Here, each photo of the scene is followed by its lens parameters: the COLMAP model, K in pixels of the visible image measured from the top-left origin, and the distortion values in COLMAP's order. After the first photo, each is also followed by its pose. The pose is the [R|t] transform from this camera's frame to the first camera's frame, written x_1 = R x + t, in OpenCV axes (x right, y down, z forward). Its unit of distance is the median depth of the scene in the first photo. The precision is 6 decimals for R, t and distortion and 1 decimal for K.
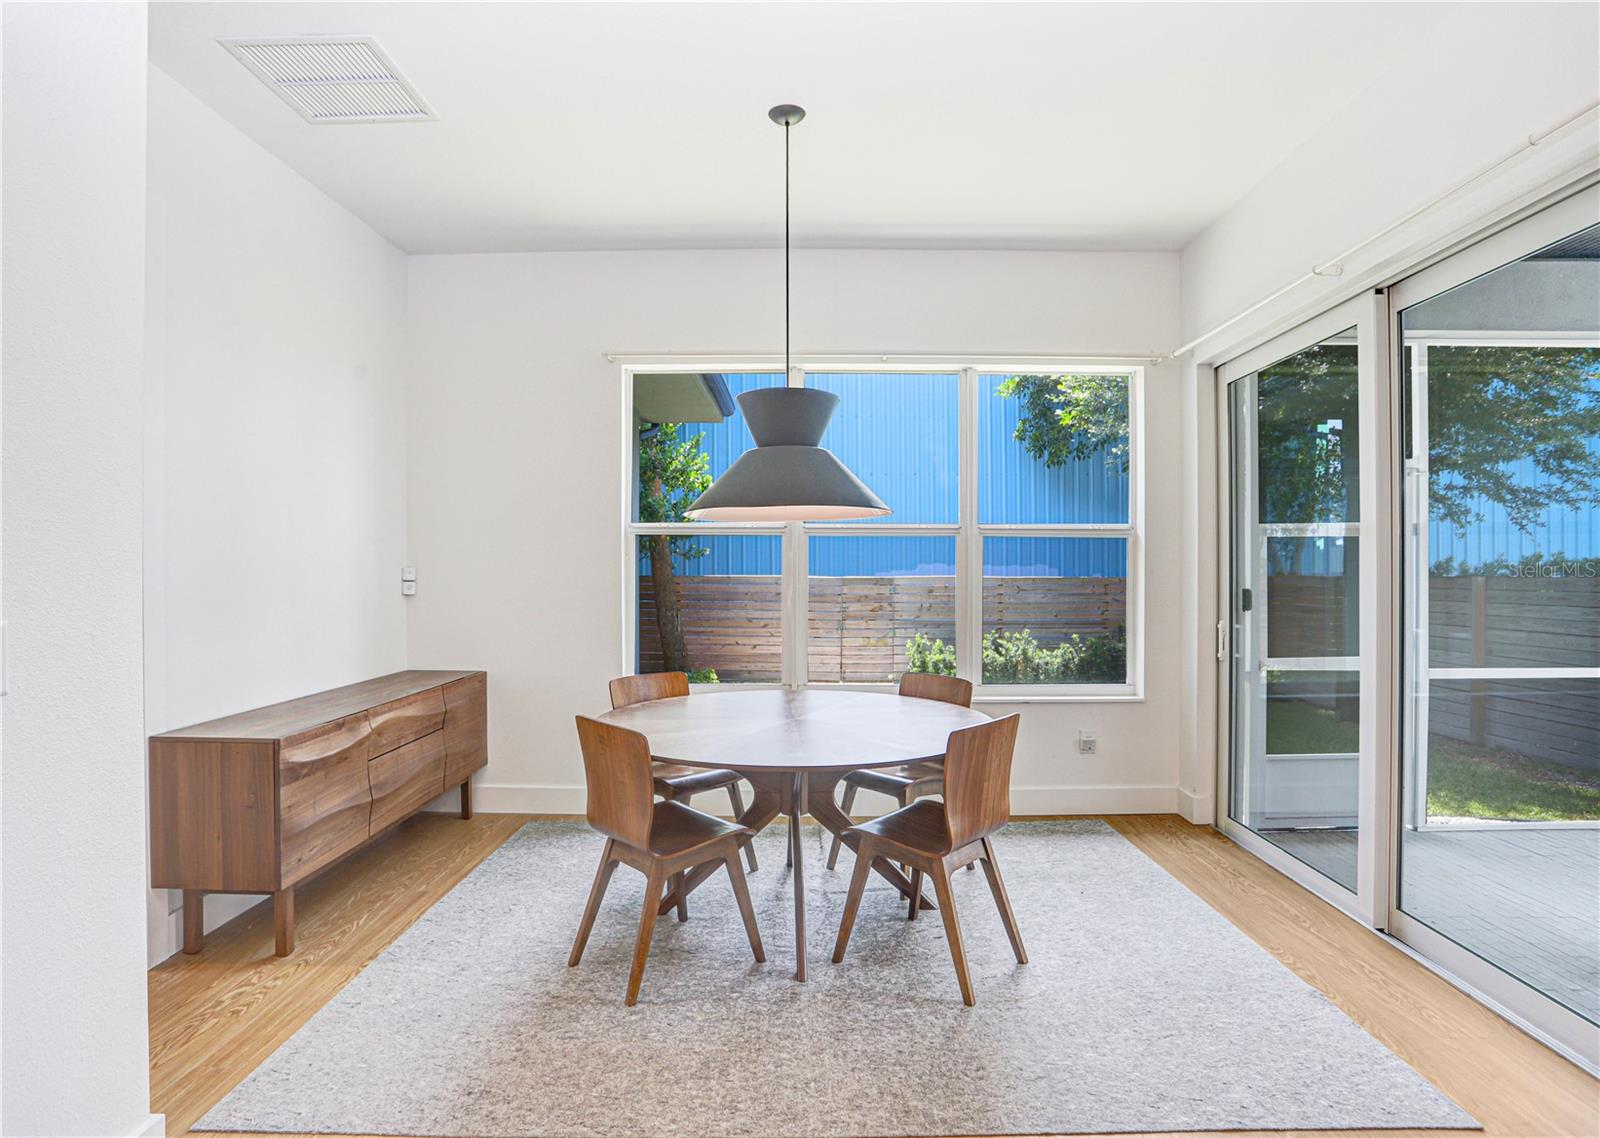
lens RADIAL K [[851.3, 0, 803.6], [0, 851.3, 564.2], [0, 0, 1]] dist [-0.067846, 0.026654]
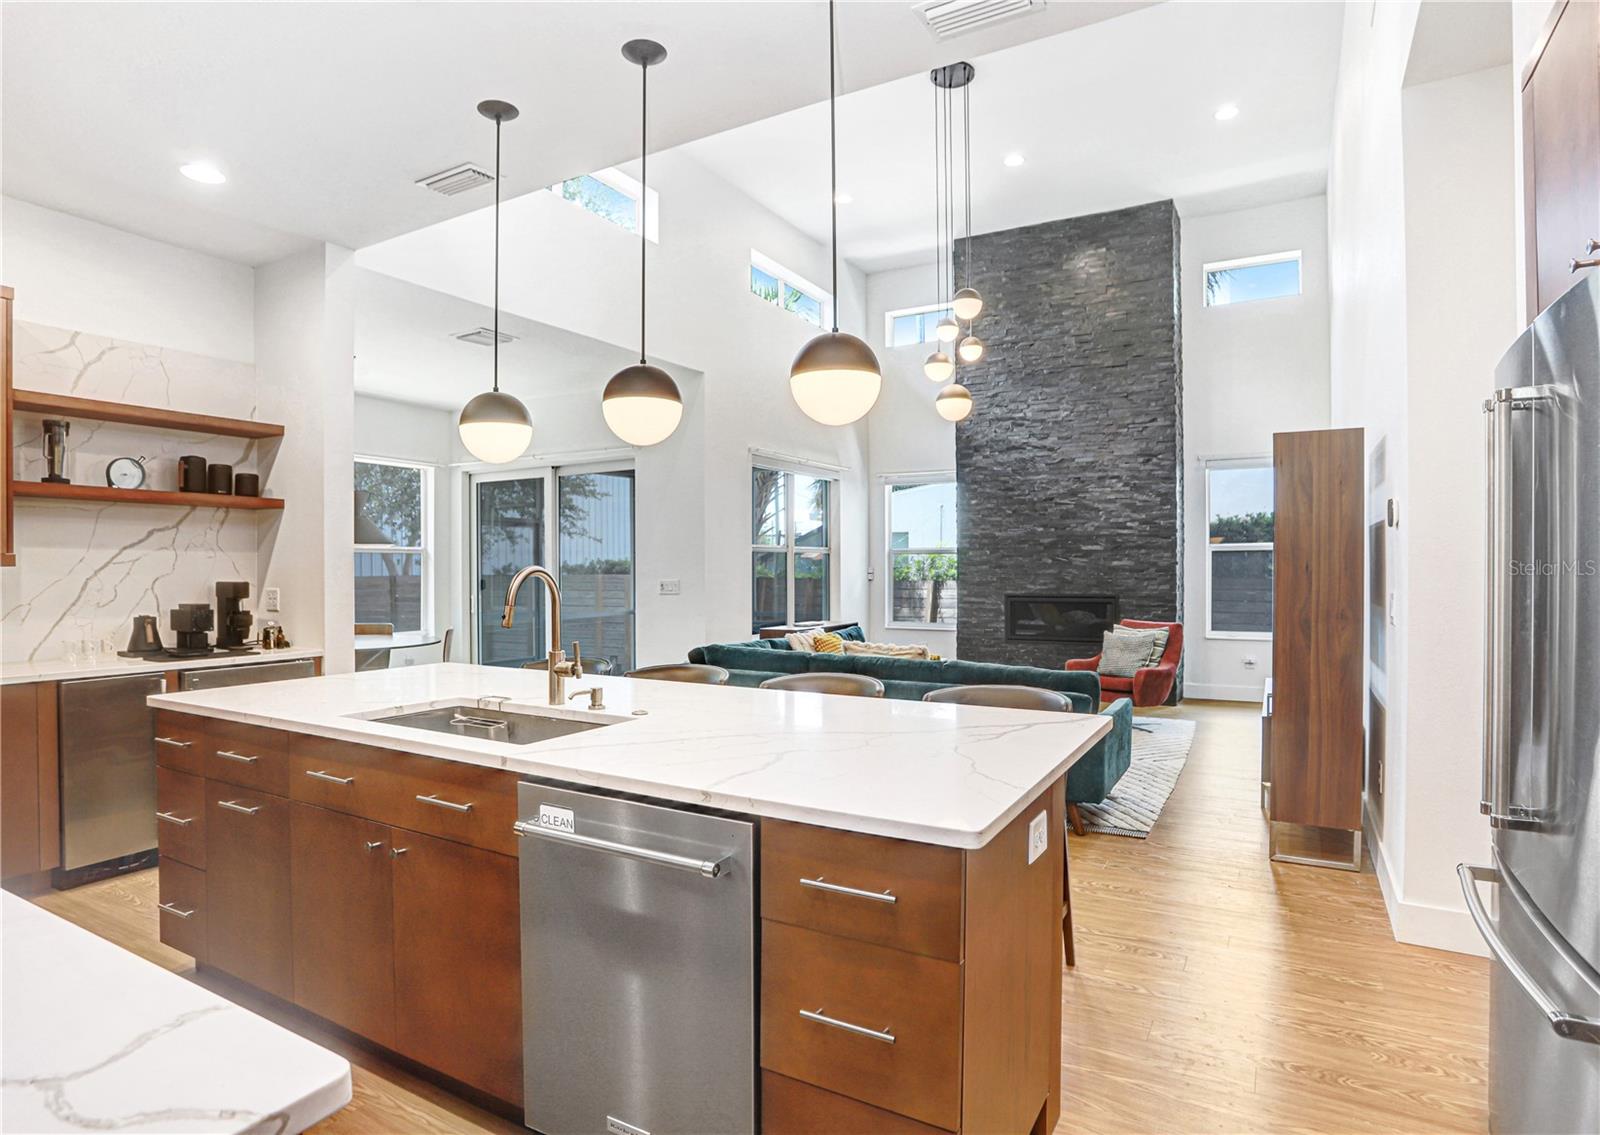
lens RADIAL K [[857.6, 0, 789.7], [0, 857.6, 587.7], [0, 0, 1]] dist [-0.064960, 0.033868]
pose [[0.499066, -0.021542, 0.866296, -0.961149], [-0.001629, 0.999666, 0.025797, -0.006614], [-0.866562, -0.014285, 0.498865, -0.767739]]
